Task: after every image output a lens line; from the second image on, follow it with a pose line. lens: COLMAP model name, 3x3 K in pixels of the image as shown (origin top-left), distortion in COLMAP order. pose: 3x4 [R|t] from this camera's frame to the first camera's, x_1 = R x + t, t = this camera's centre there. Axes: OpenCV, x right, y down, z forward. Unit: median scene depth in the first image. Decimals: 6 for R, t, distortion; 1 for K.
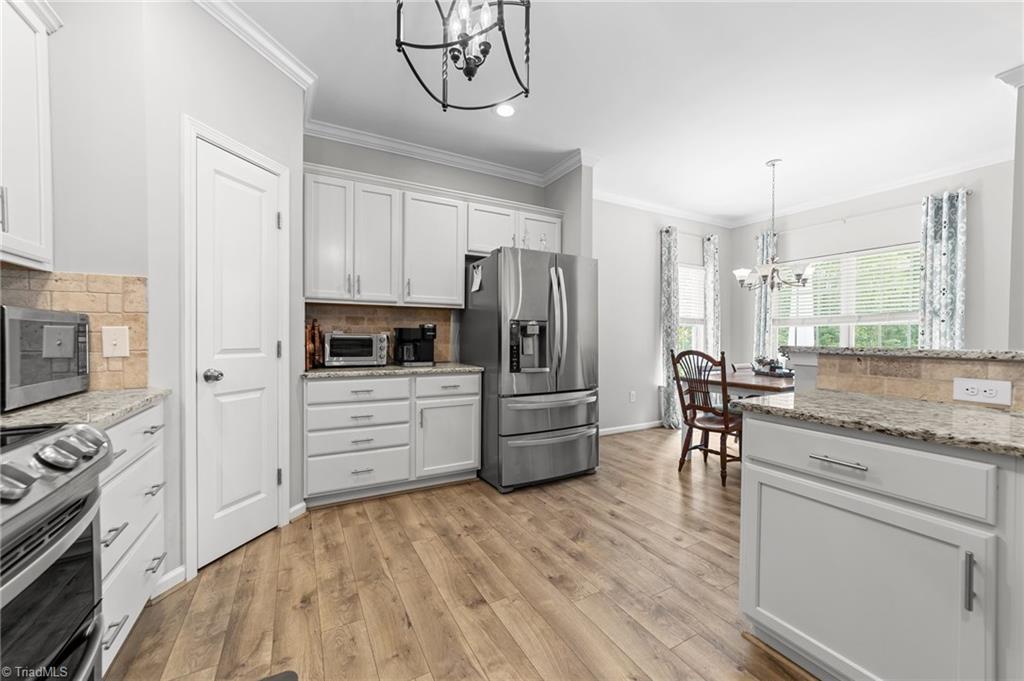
lens RADIAL K [[392.5, 0, 507.8], [0, 392.5, 339.1], [0, 0, 1]] dist [0.000926, 0.000099]
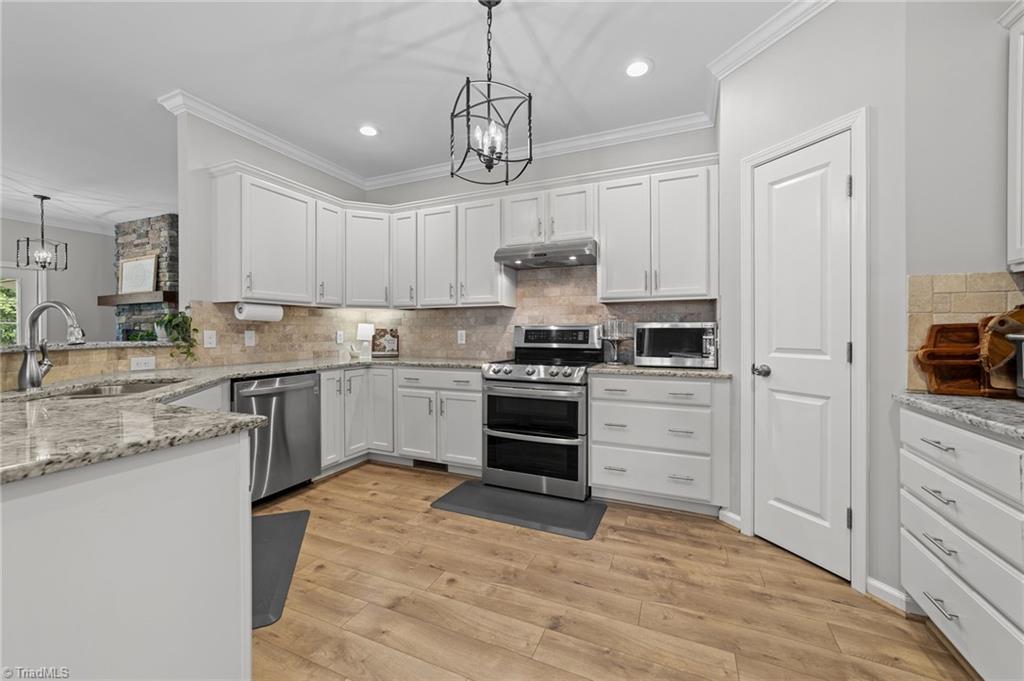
lens RADIAL K [[392.5, 0, 510.4], [0, 392.5, 336.3], [0, 0, 1]] dist [0.000926, 0.000099]
pose [[-0.787465, 0.000115, -0.616359, 0.510072], [-0.007458, 0.999925, 0.009715, -0.010851], [0.616314, 0.012247, -0.787405, 1.465704]]
